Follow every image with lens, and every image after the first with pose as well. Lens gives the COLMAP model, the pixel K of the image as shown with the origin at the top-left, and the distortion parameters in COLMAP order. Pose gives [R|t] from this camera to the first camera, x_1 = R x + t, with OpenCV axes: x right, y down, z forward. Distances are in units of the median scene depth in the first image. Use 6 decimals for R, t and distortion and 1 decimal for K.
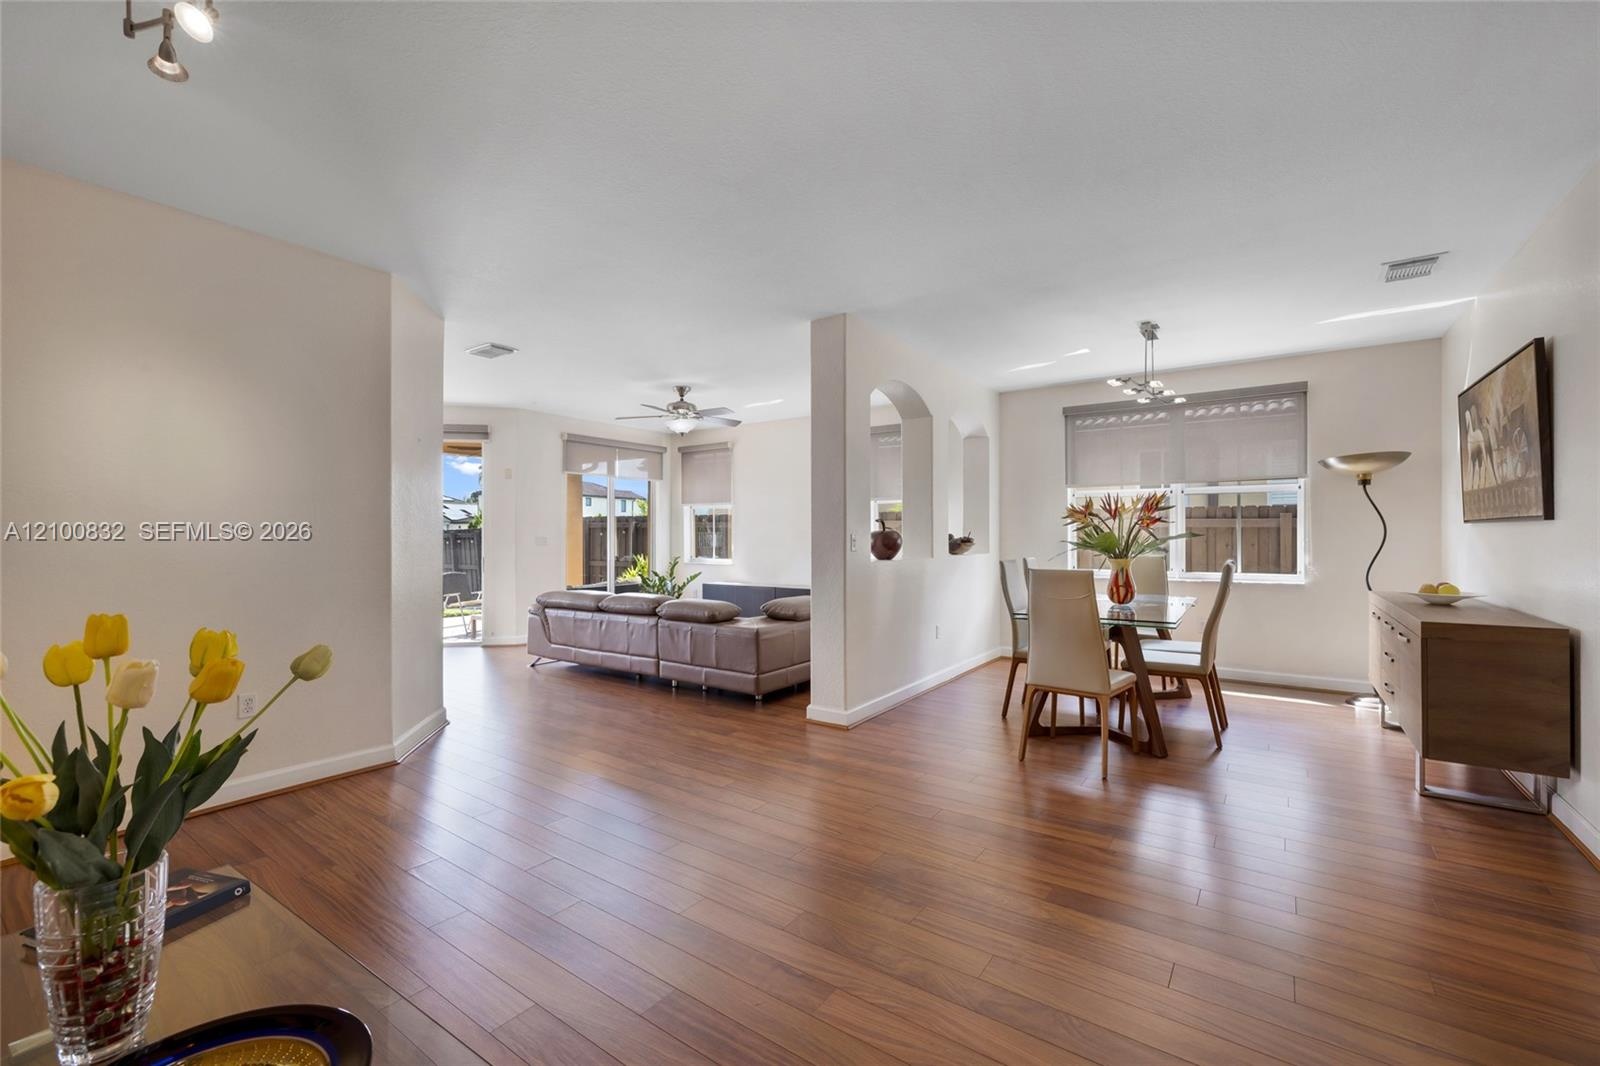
lens RADIAL K [[671.6, 0, 808.5], [0, 671.6, 529.9], [0, 0, 1]] dist [-0.006097, 0.000563]
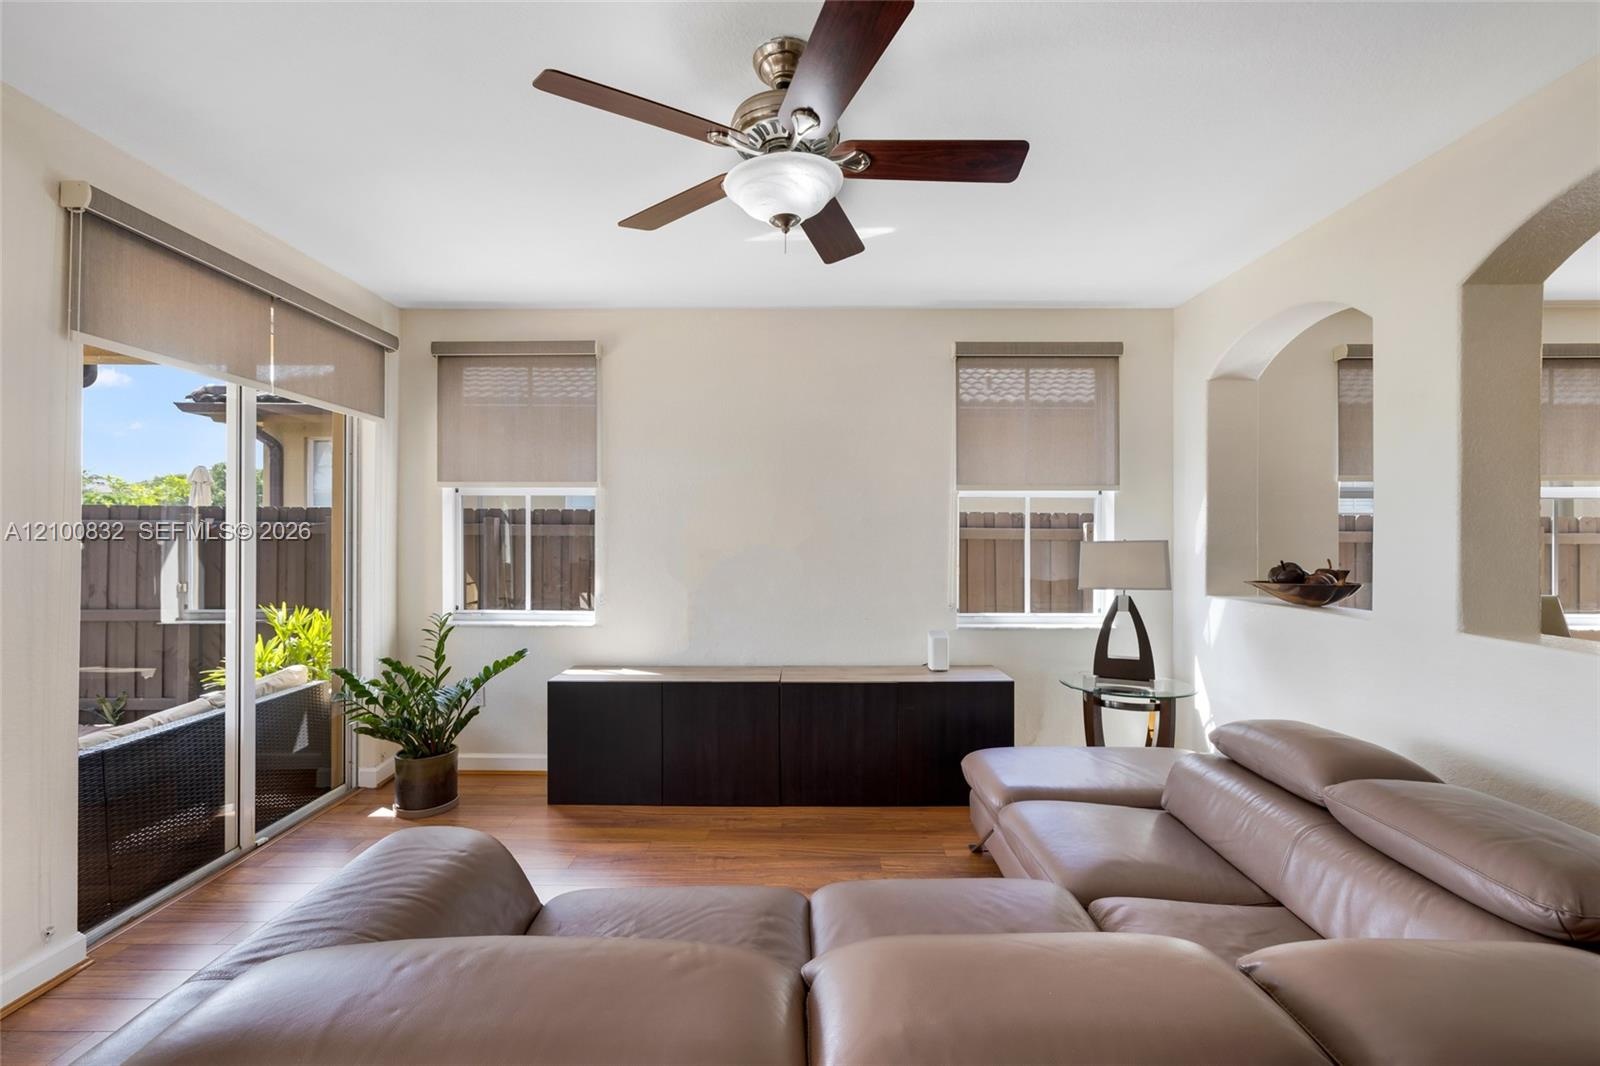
lens RADIAL K [[671.6, 0, 808.5], [0, 671.6, 529.9], [0, 0, 1]] dist [-0.006097, 0.000563]
pose [[0.809119, 0.006775, 0.587605, -0.248627], [-0.001793, 0.999957, -0.009059, -0.005706], [-0.587642, 0.006276, 0.809097, 0.544953]]
